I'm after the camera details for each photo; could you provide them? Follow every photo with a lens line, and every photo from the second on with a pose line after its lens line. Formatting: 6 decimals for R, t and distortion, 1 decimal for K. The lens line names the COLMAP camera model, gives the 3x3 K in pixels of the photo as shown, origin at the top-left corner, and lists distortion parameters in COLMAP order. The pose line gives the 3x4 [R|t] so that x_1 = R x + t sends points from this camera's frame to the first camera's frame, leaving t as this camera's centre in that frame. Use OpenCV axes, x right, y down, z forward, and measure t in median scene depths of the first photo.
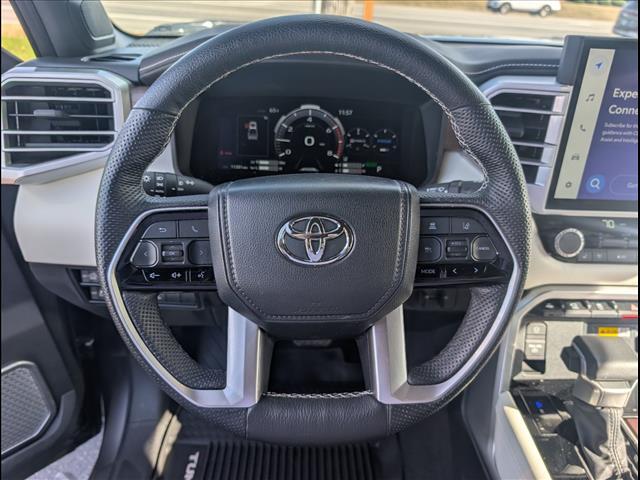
lens RADIAL K [[457.1, 0, 317.8], [0, 457.1, 244.1], [0, 0, 1]] dist [0.006938, 0.003296]
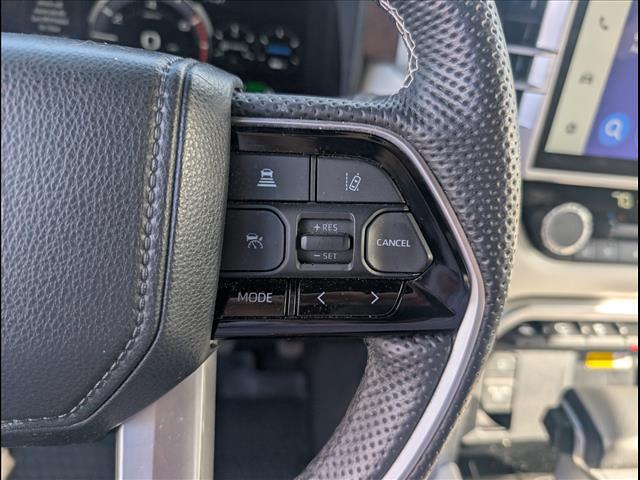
lens RADIAL K [[476.4, 0, 322.2], [0, 476.4, 239.9], [0, 0, 1]] dist [-0.030609, -0.006456]
pose [[0.995427, 0.031832, 0.090063, 0.188958], [-0.036132, 0.998263, 0.046527, -0.006352], [-0.088425, -0.049568, 0.994849, 0.435690]]
